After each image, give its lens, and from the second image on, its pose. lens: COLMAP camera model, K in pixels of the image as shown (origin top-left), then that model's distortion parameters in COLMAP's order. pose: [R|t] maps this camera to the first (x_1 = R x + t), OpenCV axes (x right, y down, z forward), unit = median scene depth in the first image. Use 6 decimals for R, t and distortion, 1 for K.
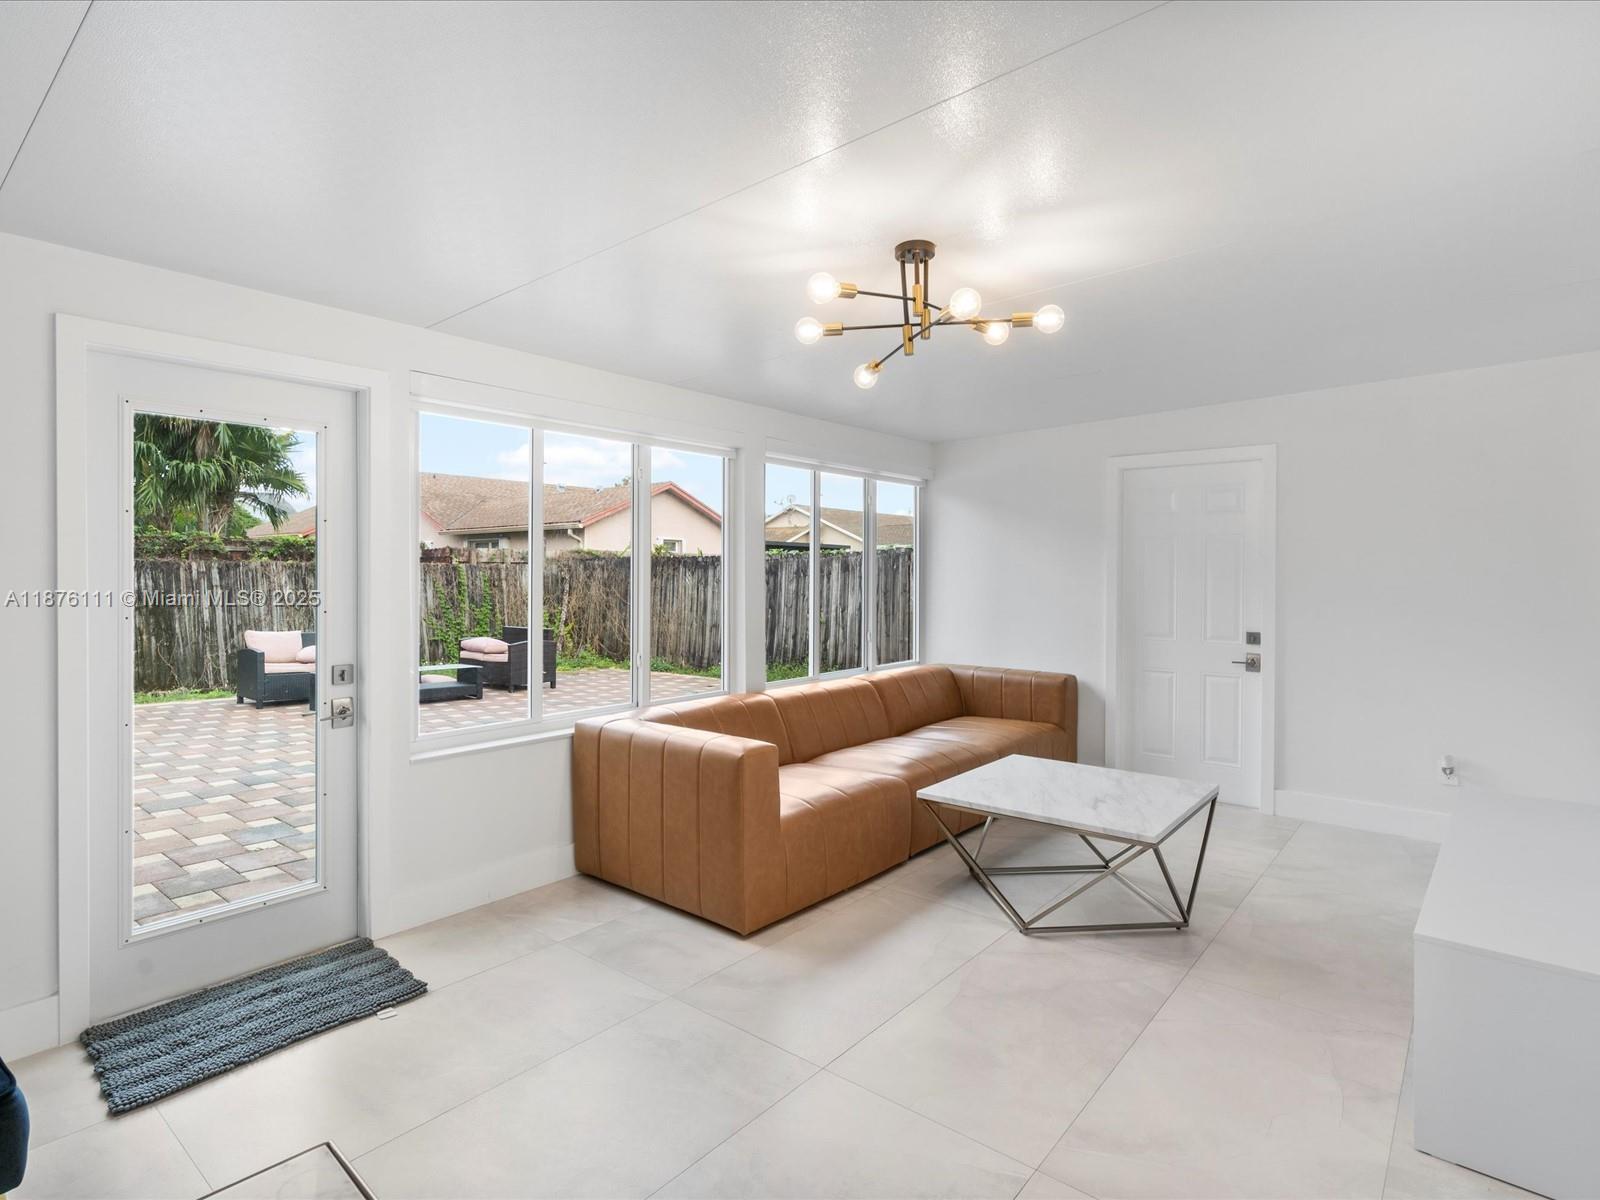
lens RADIAL K [[844.8, 0, 790.3], [0, 844.8, 586.4], [0, 0, 1]] dist [-0.003501, 0.000344]
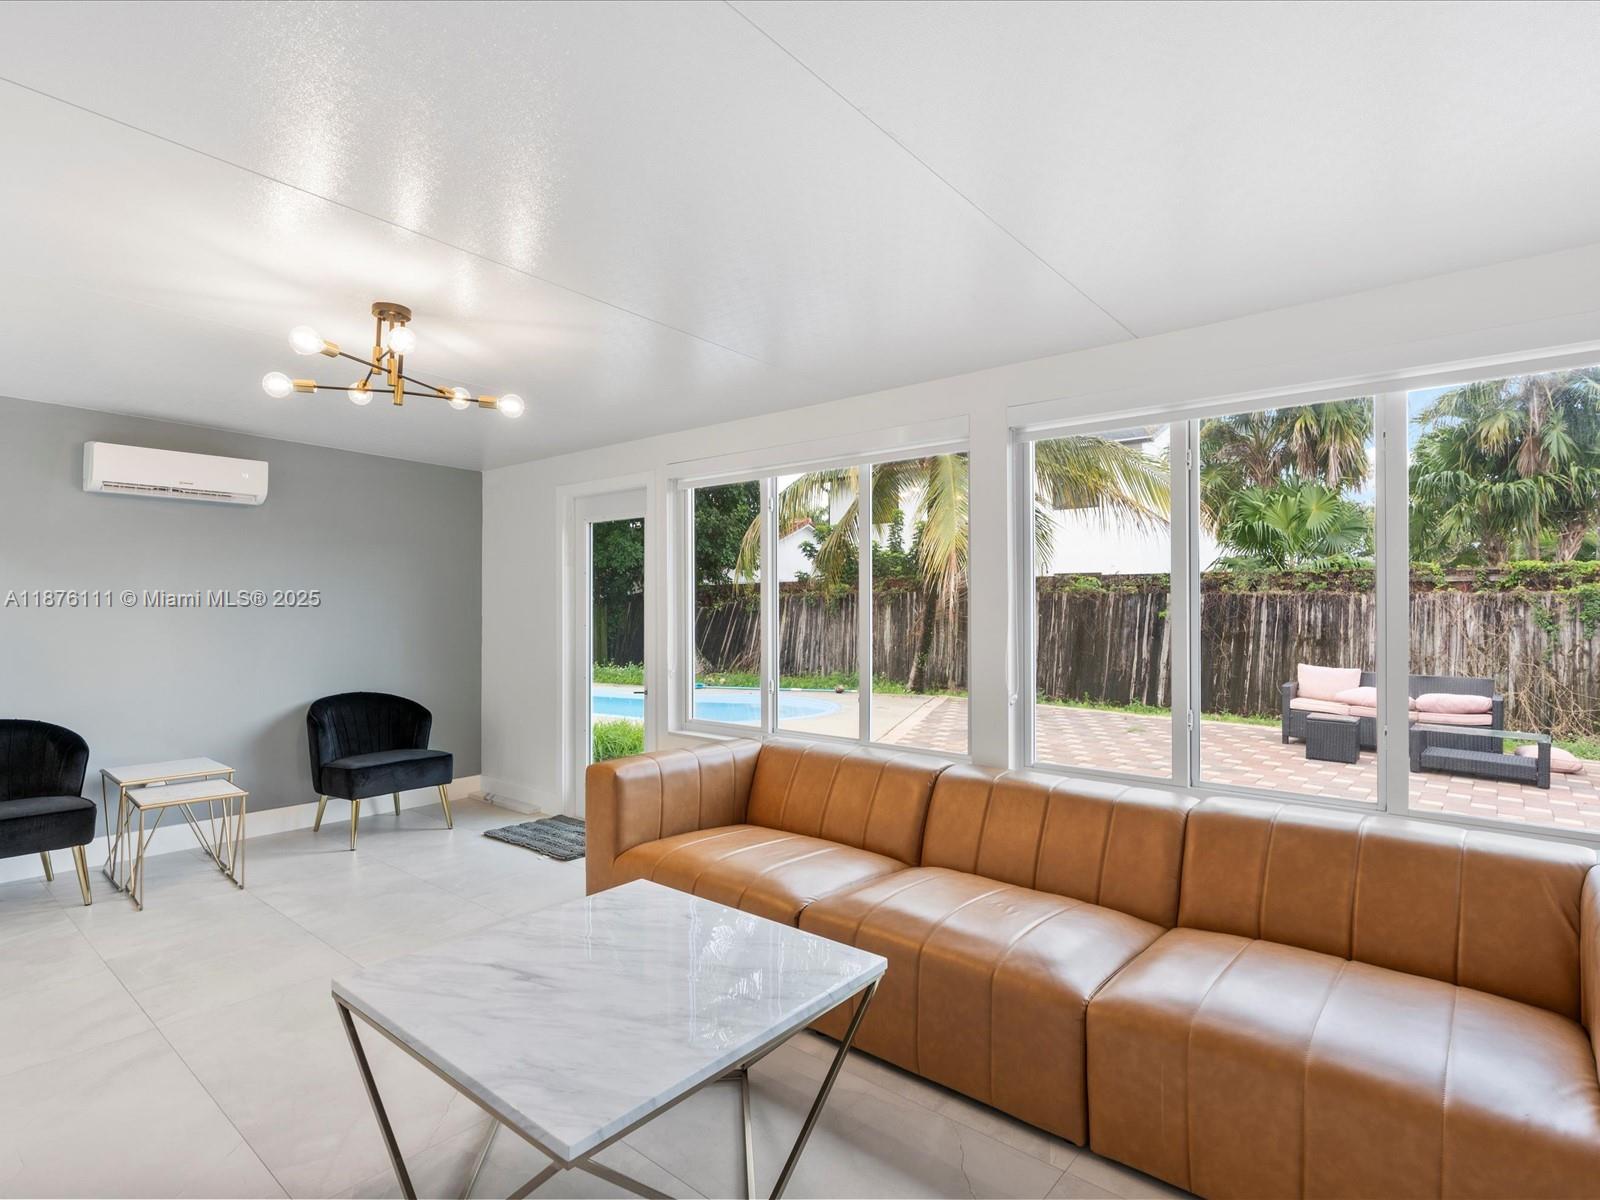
lens RADIAL K [[844.8, 0, 791.8], [0, 844.8, 607.6], [0, 0, 1]] dist [-0.003501, 0.000344]
pose [[-0.021947, -0.001134, -0.999758, 0.271956], [-0.016643, 0.999861, -0.000769, -0.002207], [0.999621, 0.016622, -0.021963, 0.339122]]
